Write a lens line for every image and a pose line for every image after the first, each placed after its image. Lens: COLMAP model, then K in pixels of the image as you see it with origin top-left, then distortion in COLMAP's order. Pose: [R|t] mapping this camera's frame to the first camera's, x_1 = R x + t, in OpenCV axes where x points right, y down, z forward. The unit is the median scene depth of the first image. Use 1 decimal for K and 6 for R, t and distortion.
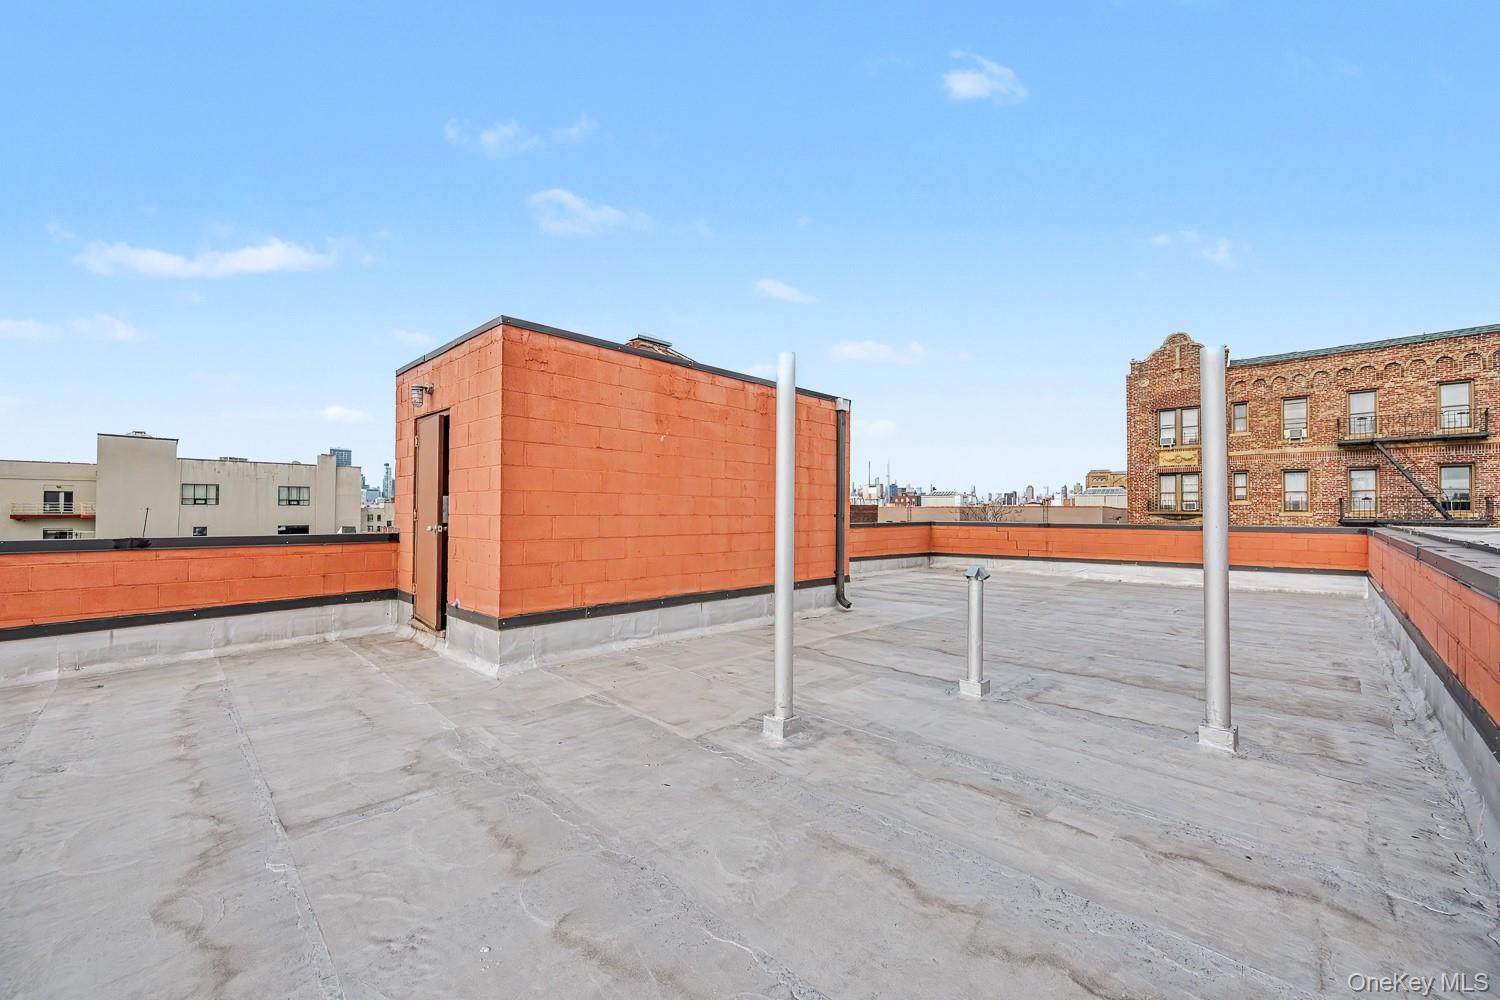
lens RADIAL K [[600.1, 0, 750.0], [0, 600.1, 500.0], [0, 0, 1]] dist [0.000351, 0.000707]
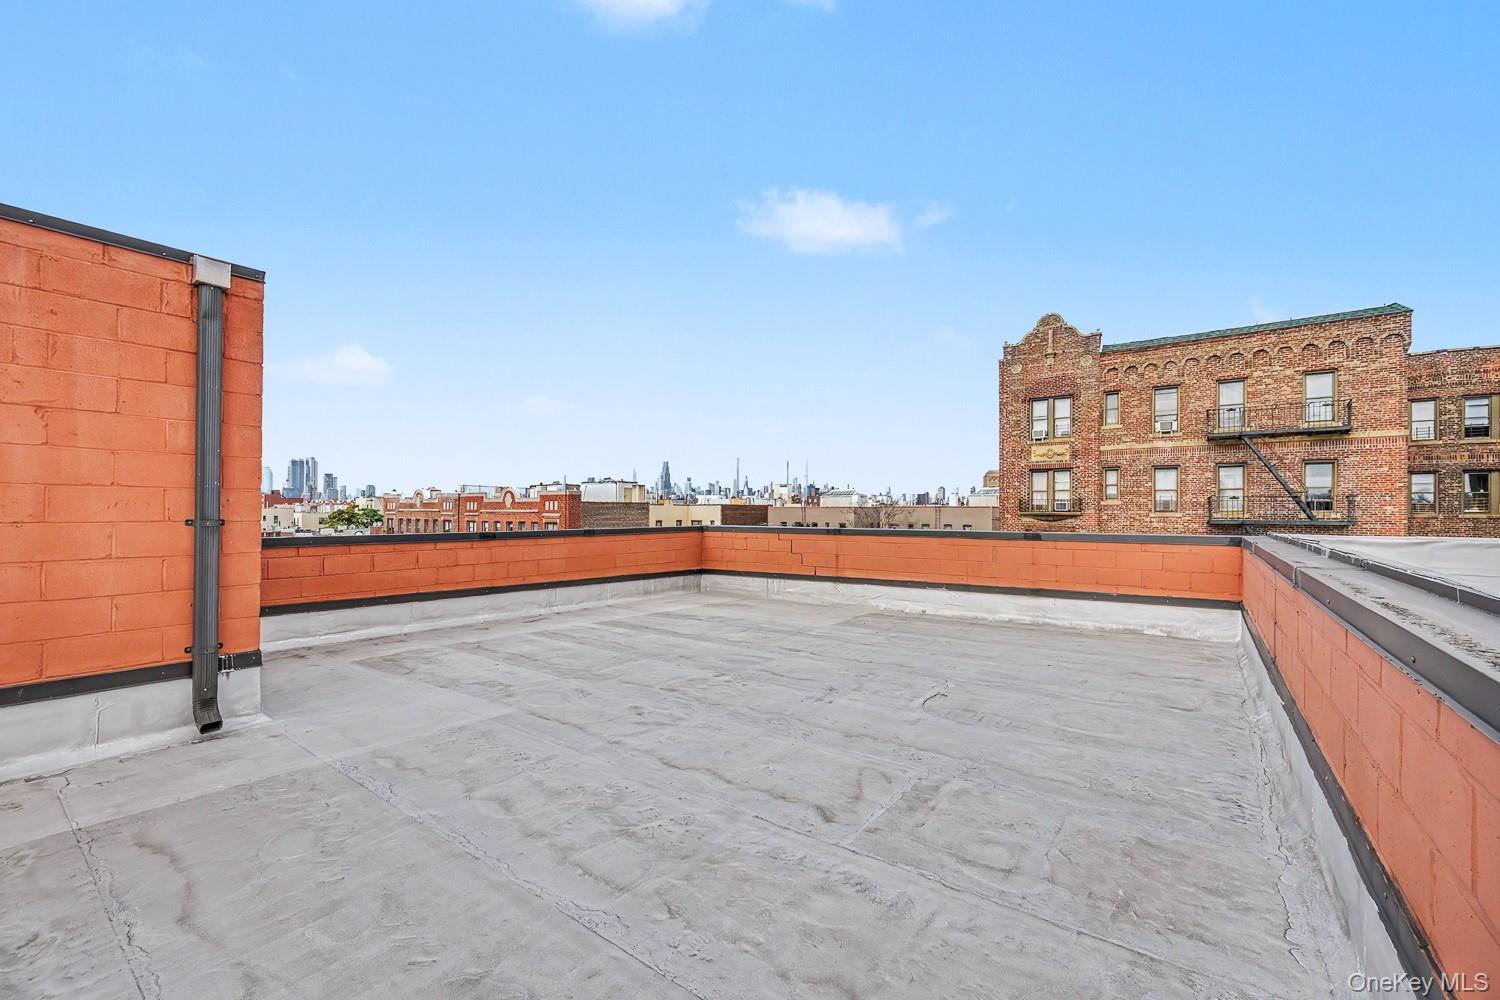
lens RADIAL K [[613.4, 0, 751.5], [0, 613.4, 507.7], [0, 0, 1]] dist [-0.000653, -0.000315]
pose [[0.990971, 0.000307, 0.134074, 0.171274], [-0.001950, 0.999925, 0.012128, 0.003093], [-0.134060, -0.012280, 0.990897, 0.171940]]
